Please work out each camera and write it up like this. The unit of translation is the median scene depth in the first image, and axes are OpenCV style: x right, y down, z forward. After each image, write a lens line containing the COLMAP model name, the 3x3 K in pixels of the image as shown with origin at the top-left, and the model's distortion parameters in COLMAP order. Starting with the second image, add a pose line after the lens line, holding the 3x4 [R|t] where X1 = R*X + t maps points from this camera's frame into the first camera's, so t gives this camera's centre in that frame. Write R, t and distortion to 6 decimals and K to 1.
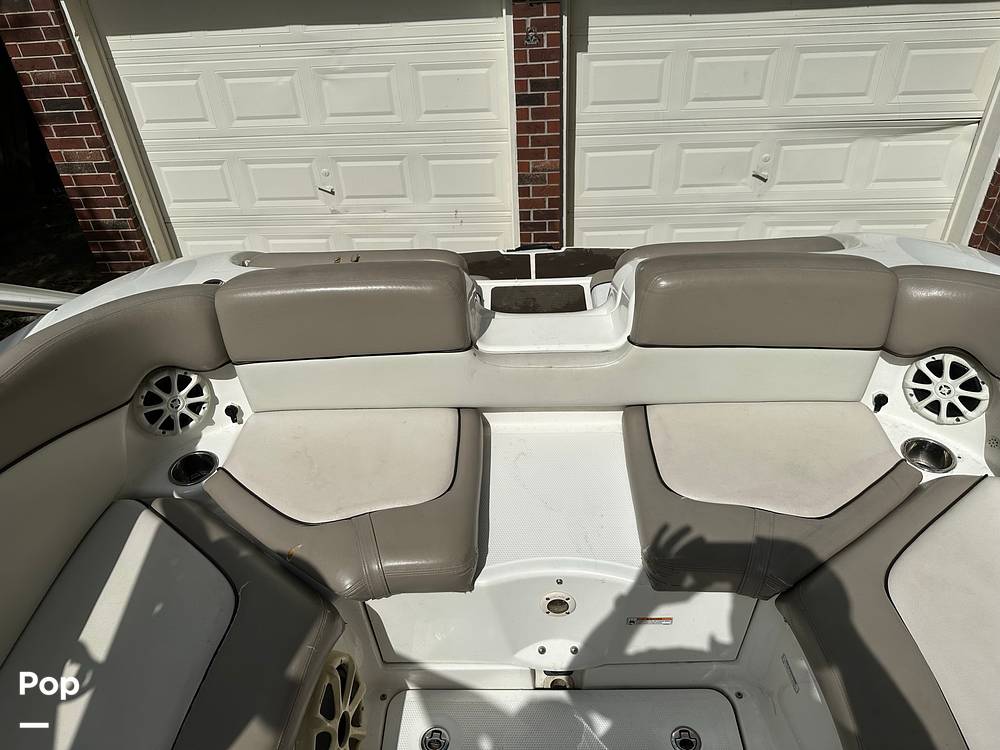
lens RADIAL K [[707.5, 0, 496.2], [0, 707.5, 378.9], [0, 0, 1]] dist [0.037992, -0.050205]
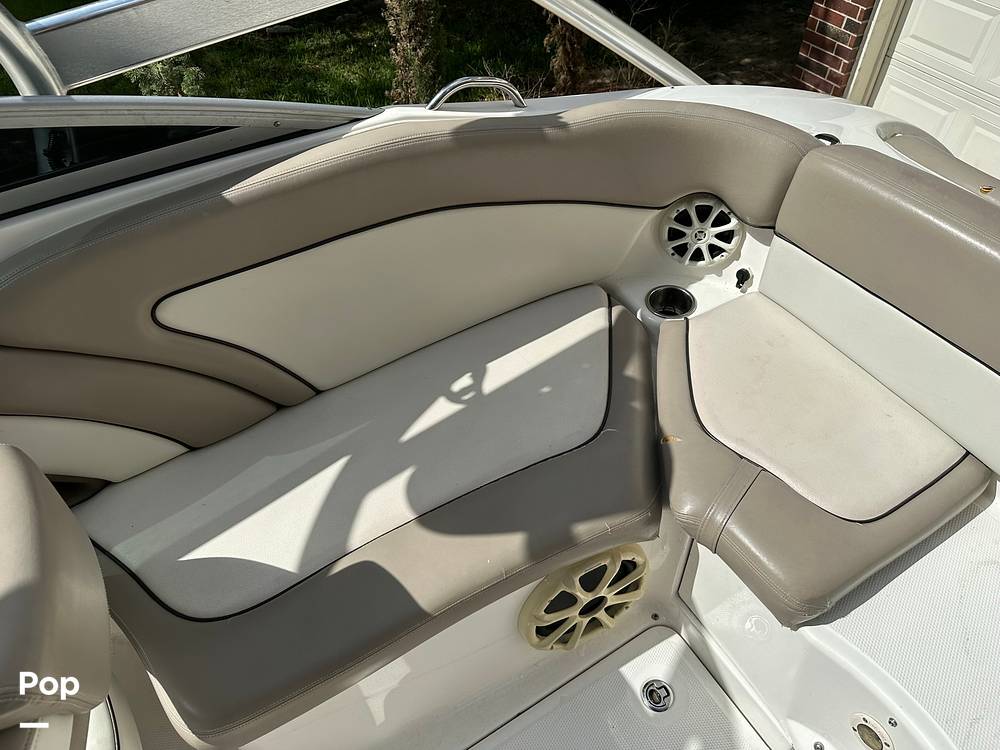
lens RADIAL K [[707.5, 0, 503.2], [0, 707.5, 374.8], [0, 0, 1]] dist [0.037992, -0.050205]
pose [[0.530139, 0.648314, -0.546482, 0.041338], [-0.514619, 0.758239, 0.400301, -0.067799], [0.673884, 0.069015, 0.735607, 0.154071]]
